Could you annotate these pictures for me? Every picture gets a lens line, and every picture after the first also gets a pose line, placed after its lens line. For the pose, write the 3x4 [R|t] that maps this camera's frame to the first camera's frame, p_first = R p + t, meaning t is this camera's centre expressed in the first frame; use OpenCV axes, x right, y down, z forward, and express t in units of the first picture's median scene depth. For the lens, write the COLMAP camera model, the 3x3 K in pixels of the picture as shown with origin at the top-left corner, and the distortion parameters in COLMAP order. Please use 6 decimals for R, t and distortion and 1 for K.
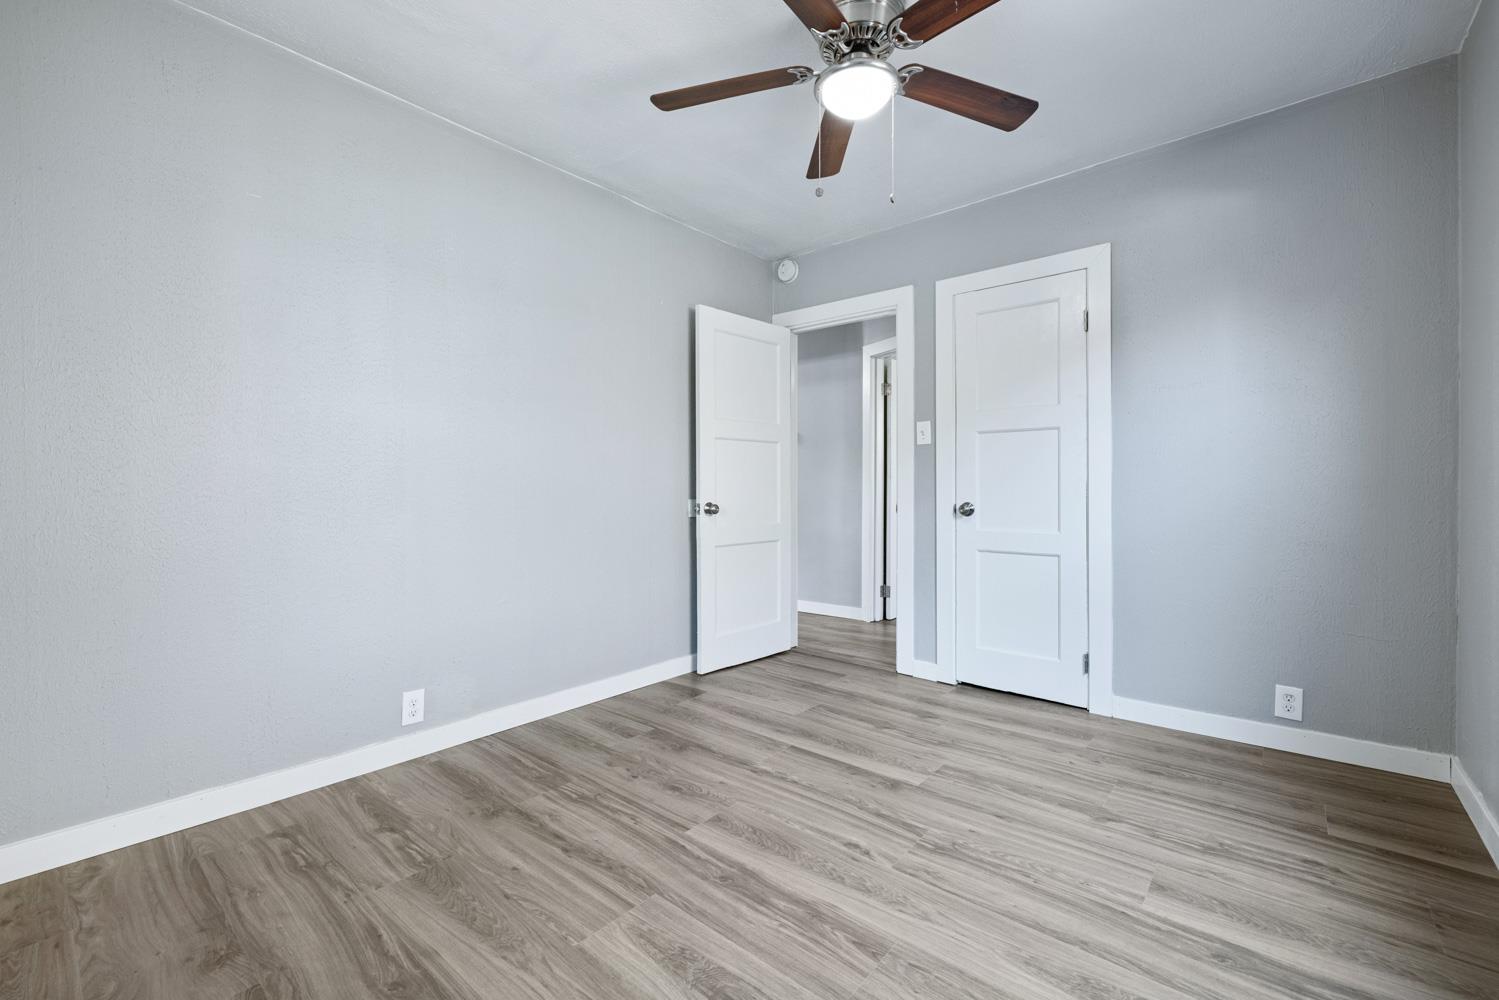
lens RADIAL K [[634.3, 0, 742.7], [0, 634.3, 491.8], [0, 0, 1]] dist [-0.010325, 0.001024]
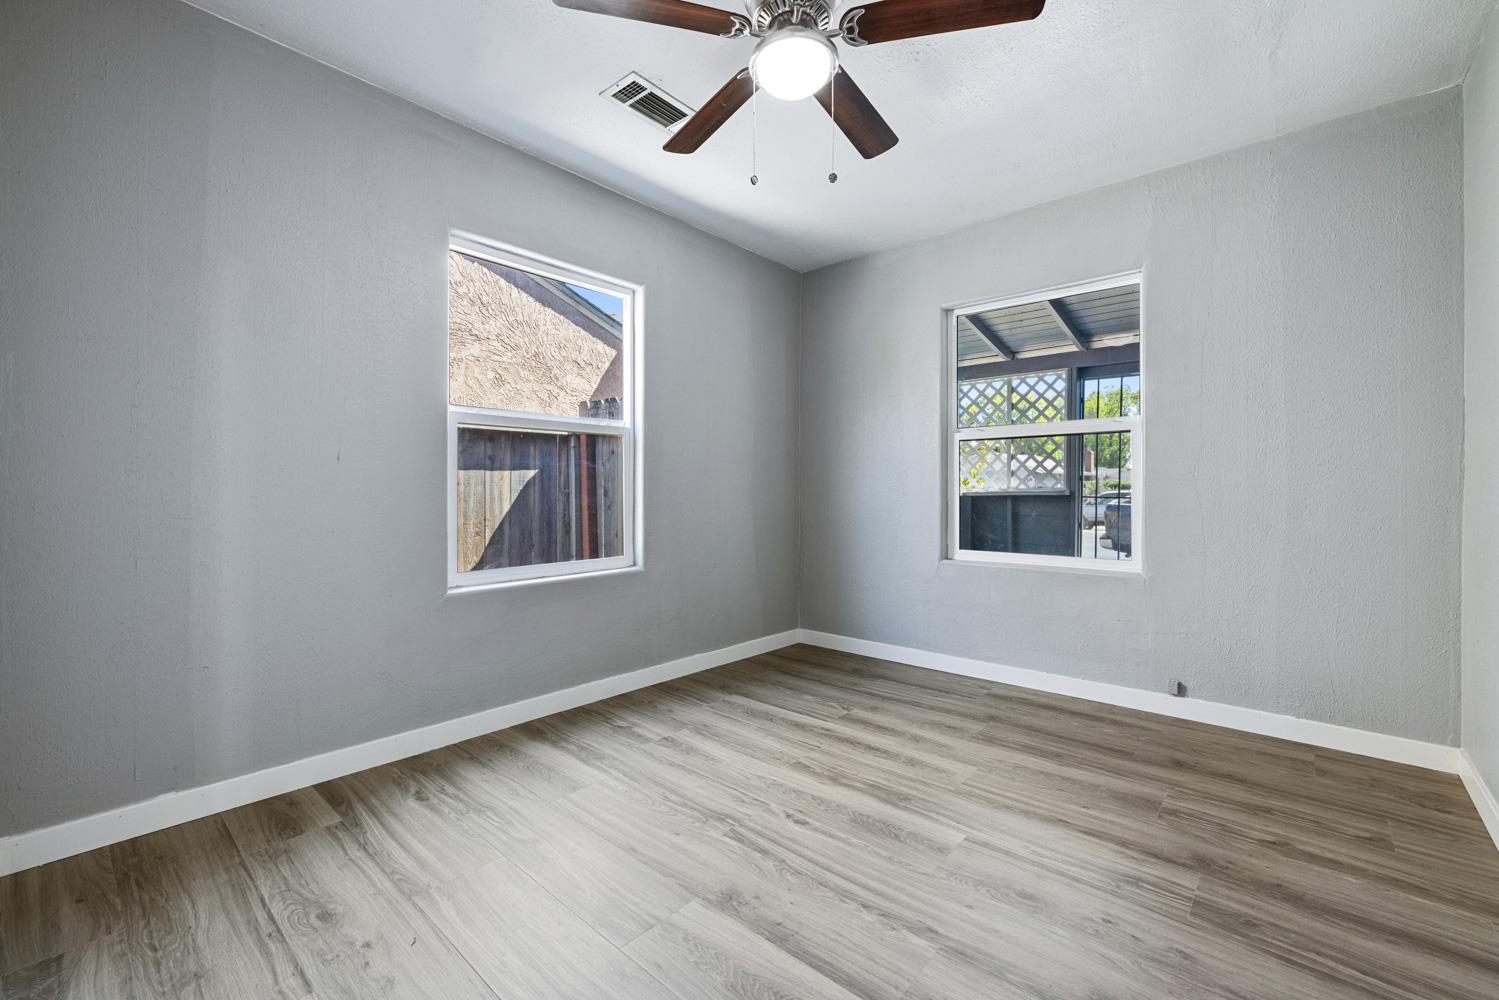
lens RADIAL K [[634.3, 0, 743.3], [0, 634.3, 491.1], [0, 0, 1]] dist [-0.010325, 0.001024]
pose [[-0.999831, -0.001104, 0.018359, 0.248345], [-0.000947, 0.999962, 0.008612, -0.011494], [-0.018367, 0.008593, -0.999794, 2.045591]]
